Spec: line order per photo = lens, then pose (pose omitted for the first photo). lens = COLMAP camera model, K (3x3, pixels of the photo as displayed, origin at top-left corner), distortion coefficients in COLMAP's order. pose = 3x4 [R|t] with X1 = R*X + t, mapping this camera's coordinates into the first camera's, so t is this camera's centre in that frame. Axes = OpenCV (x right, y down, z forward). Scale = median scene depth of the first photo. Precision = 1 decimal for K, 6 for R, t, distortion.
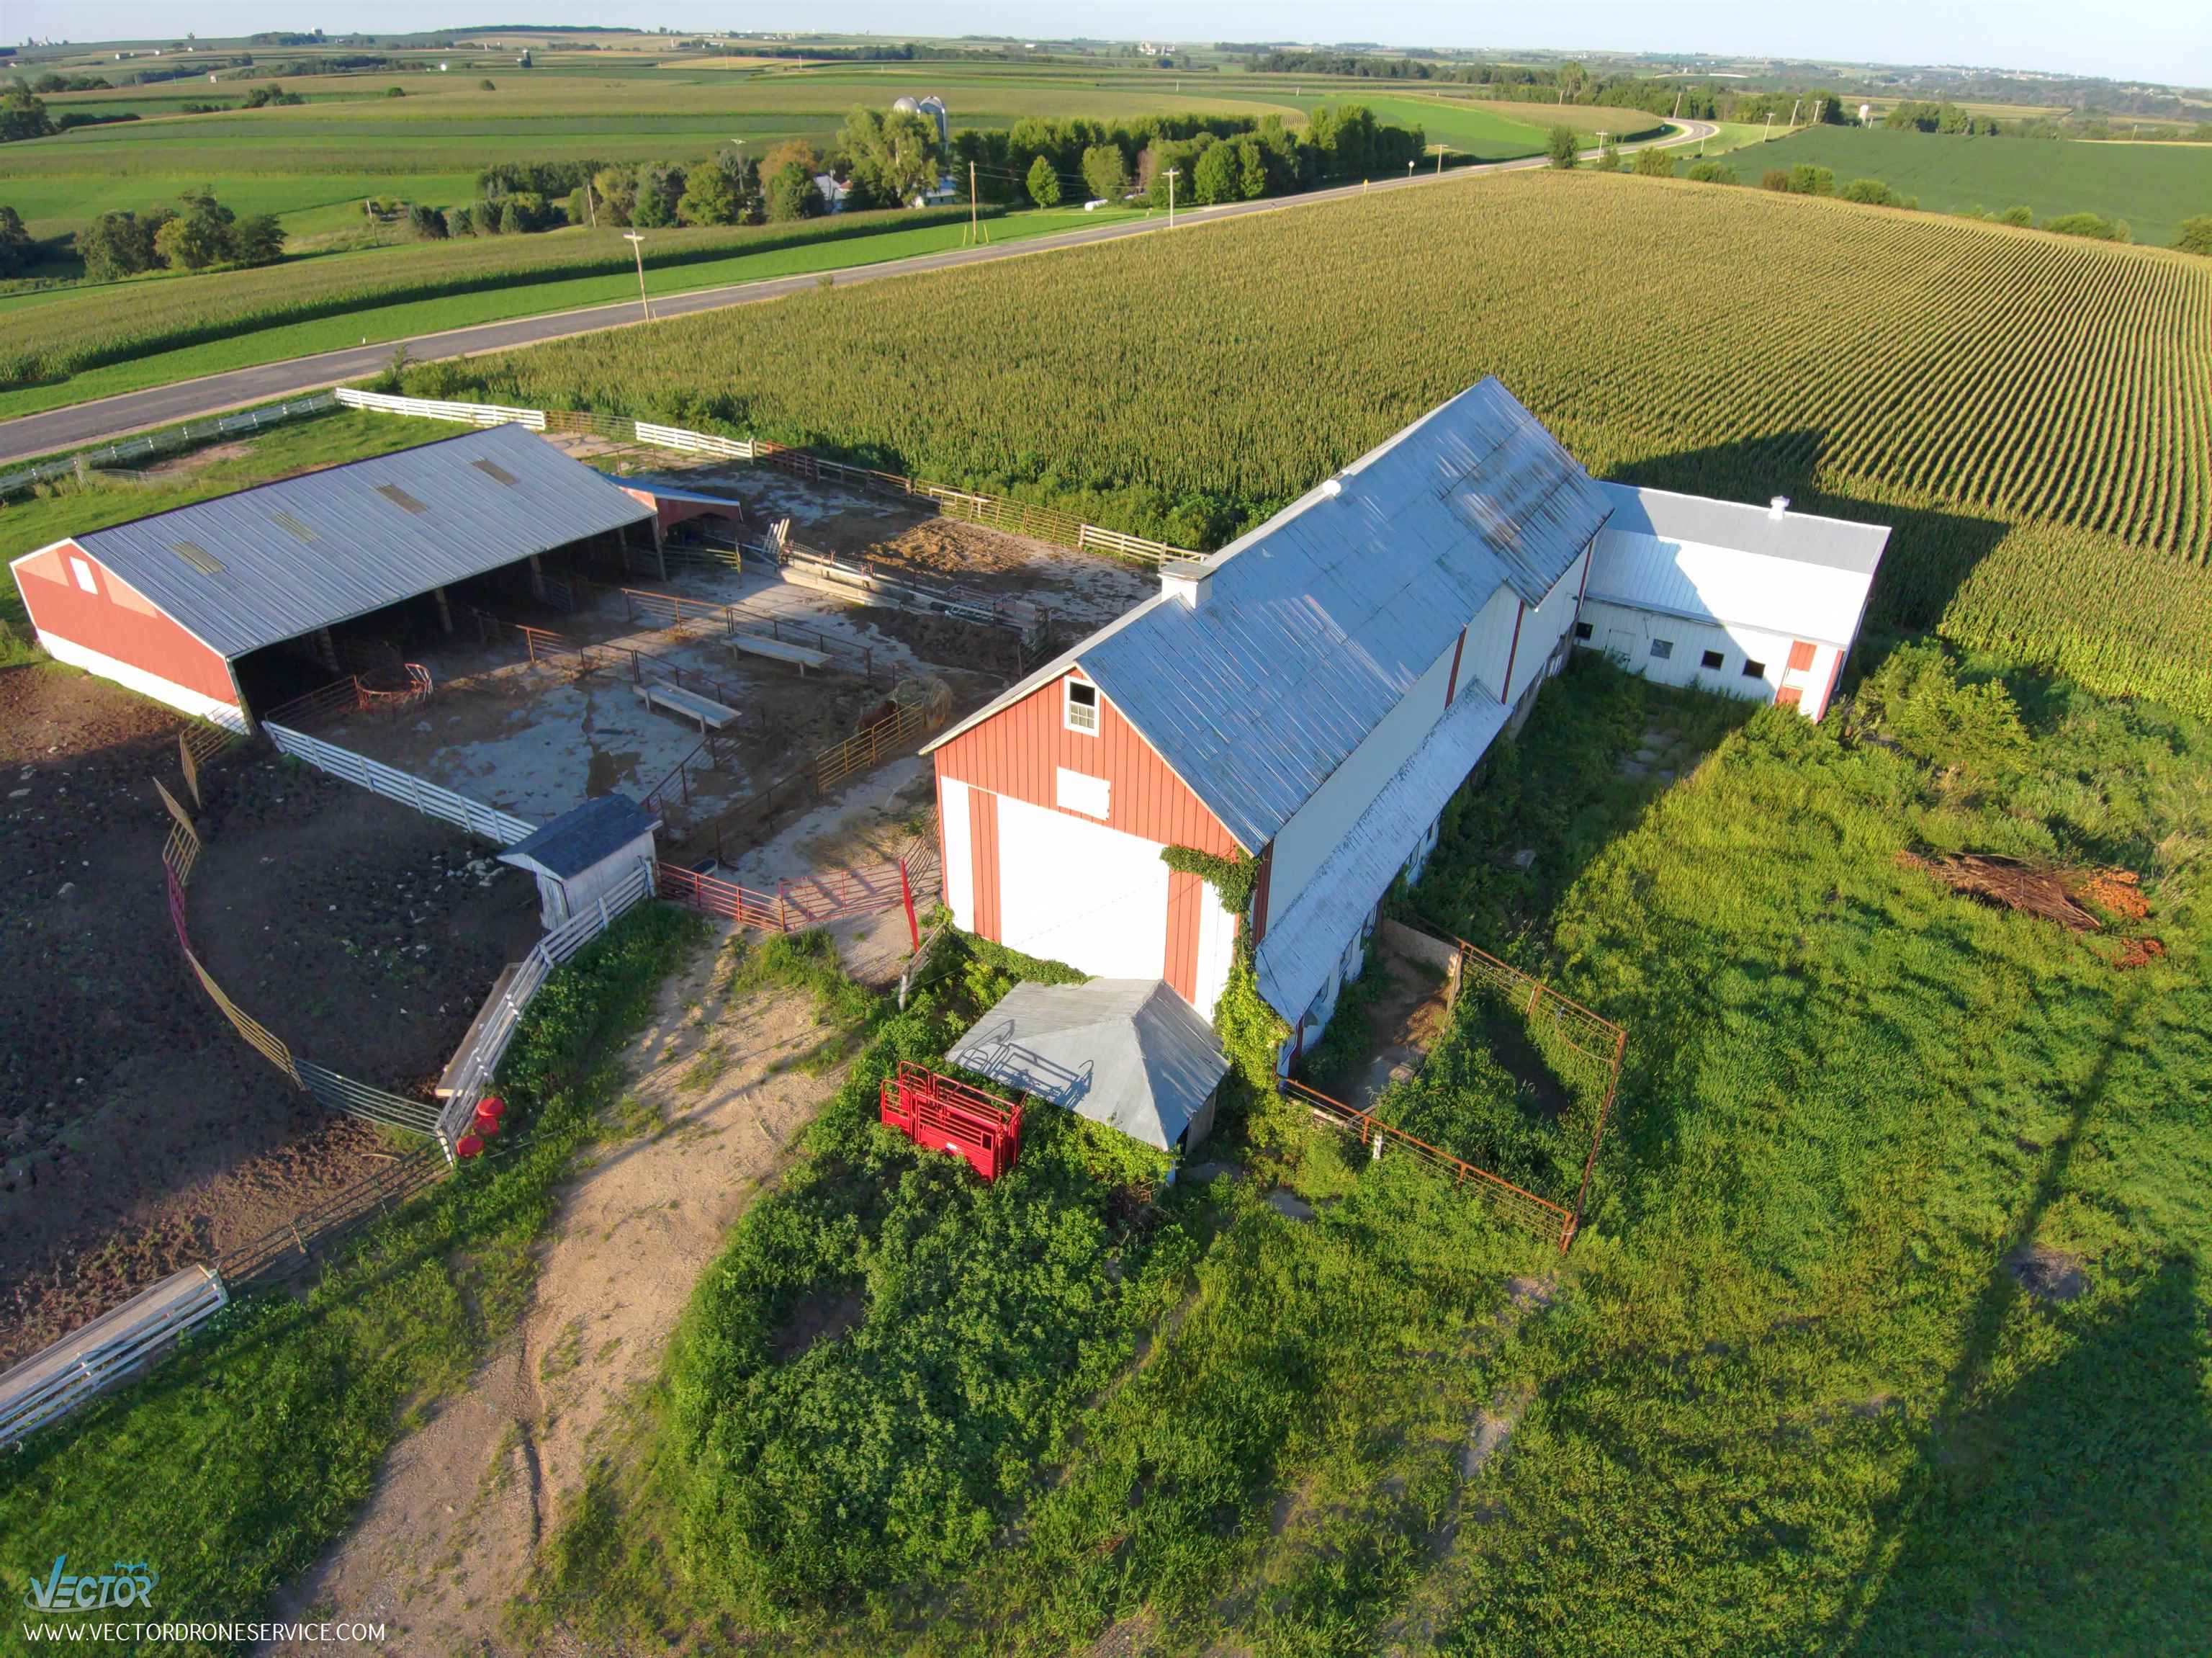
lens RADIAL K [[1322.7, 0, 1106.0], [0, 1322.7, 829.0], [0, 0, 1]] dist [0.002607, -0.036943]
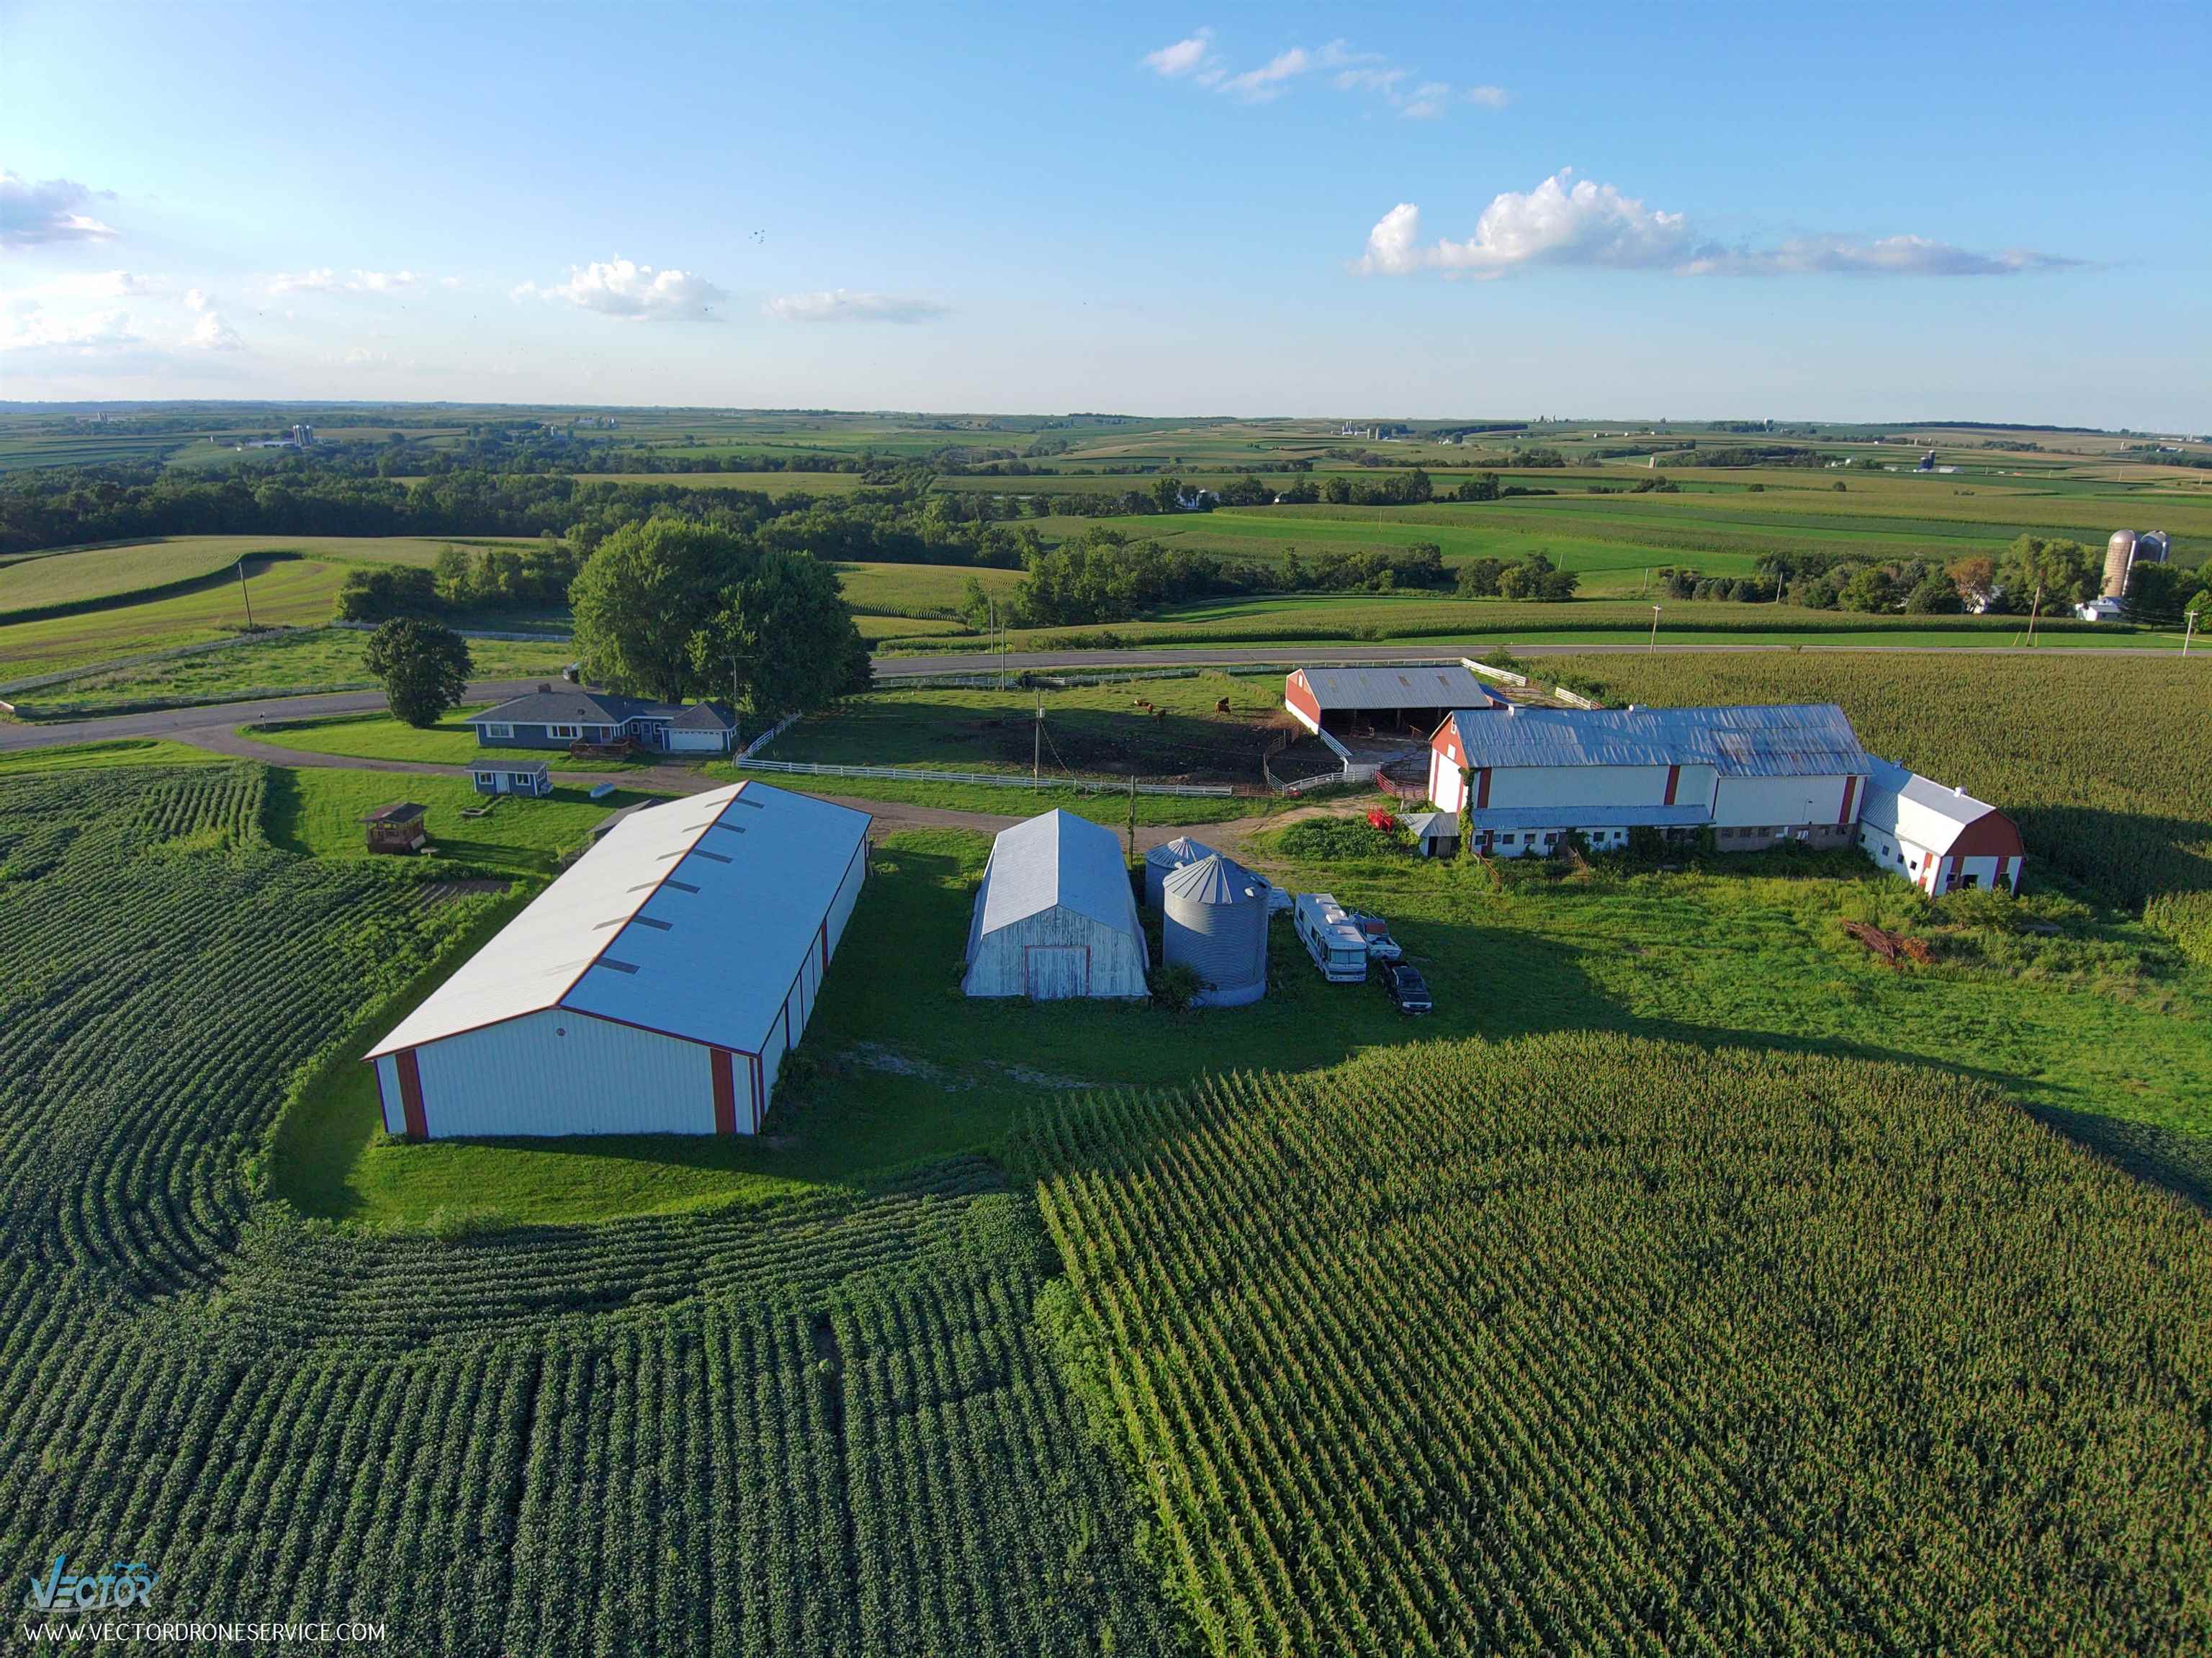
lens RADIAL K [[1322.7, 0, 1106.0], [0, 1322.7, 829.0], [0, 0, 1]] dist [0.002607, -0.036943]
pose [[0.593519, 0.228357, -0.771743, 0.310966], [-0.410269, 0.910803, -0.046019, 0.098739], [0.692397, 0.343936, 0.634267, -0.257260]]
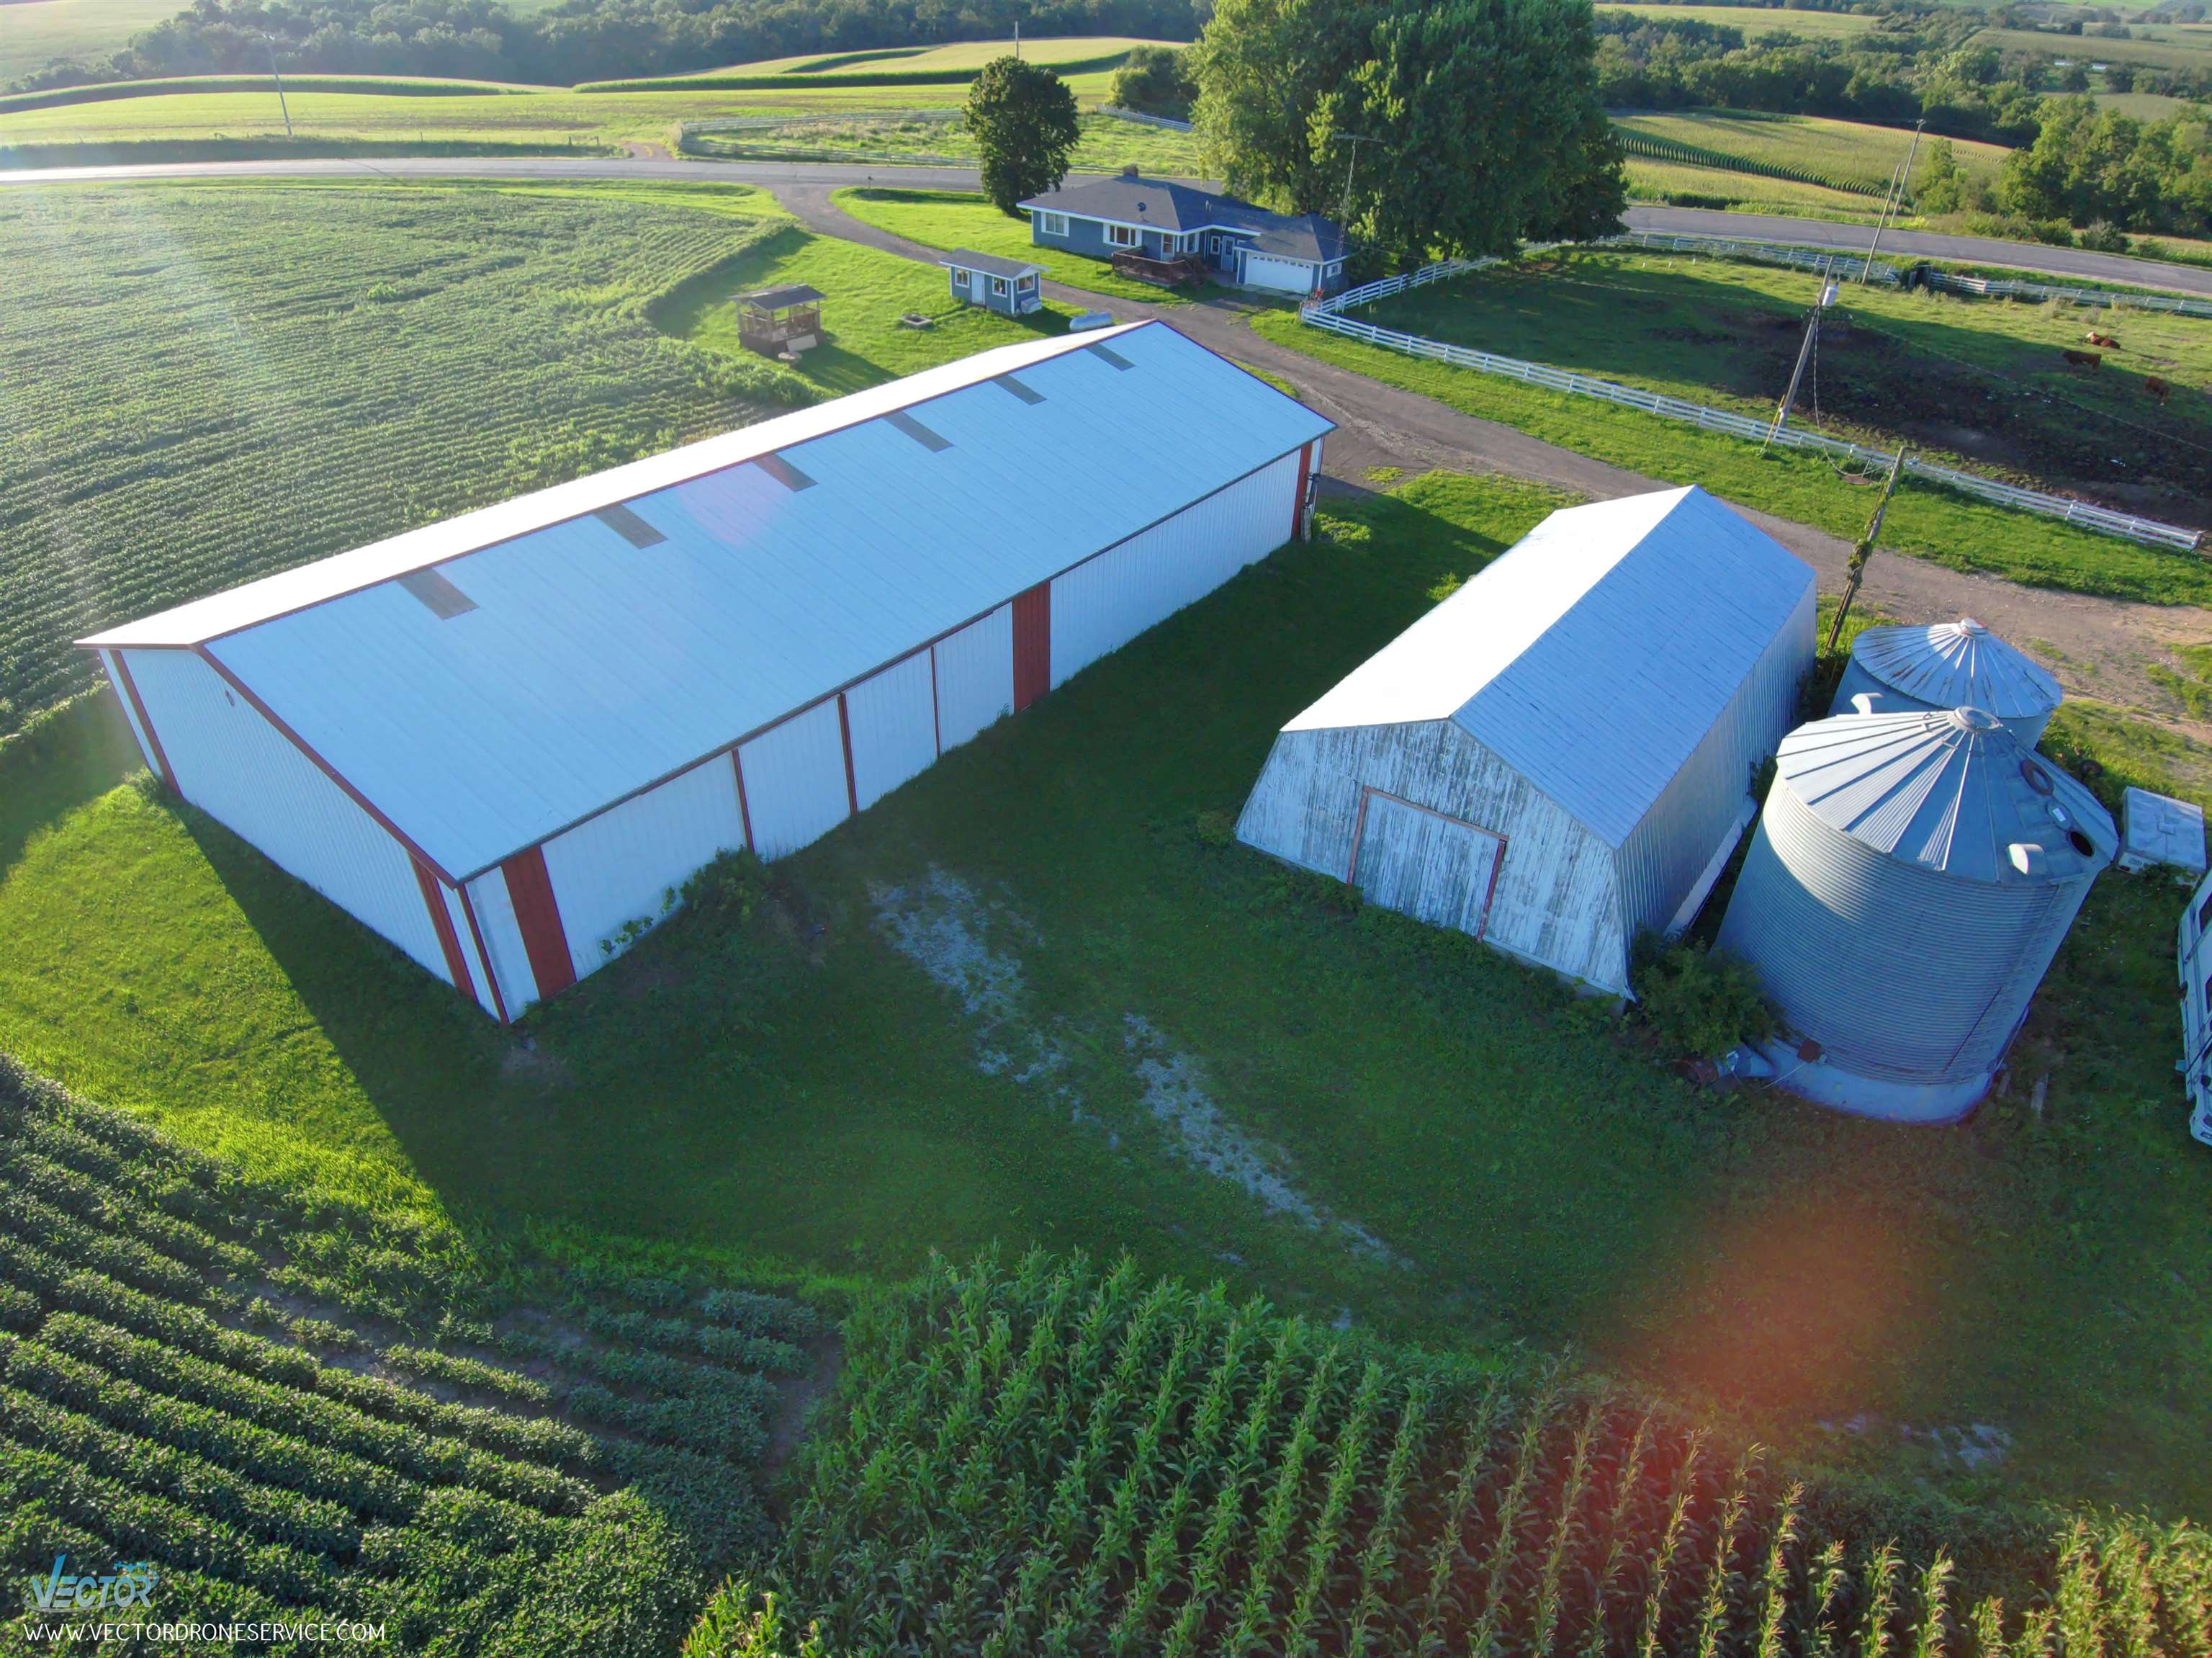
lens RADIAL K [[1293.8, 0, 1106.0], [0, 1293.8, 829.0], [0, 0, 1]] dist [0.080532, -0.107375]
pose [[-0.031450, 0.548335, -0.835667, 0.163778], [-0.523324, 0.703286, 0.481166, 0.067396], [0.851553, 0.452457, 0.264839, -0.102465]]
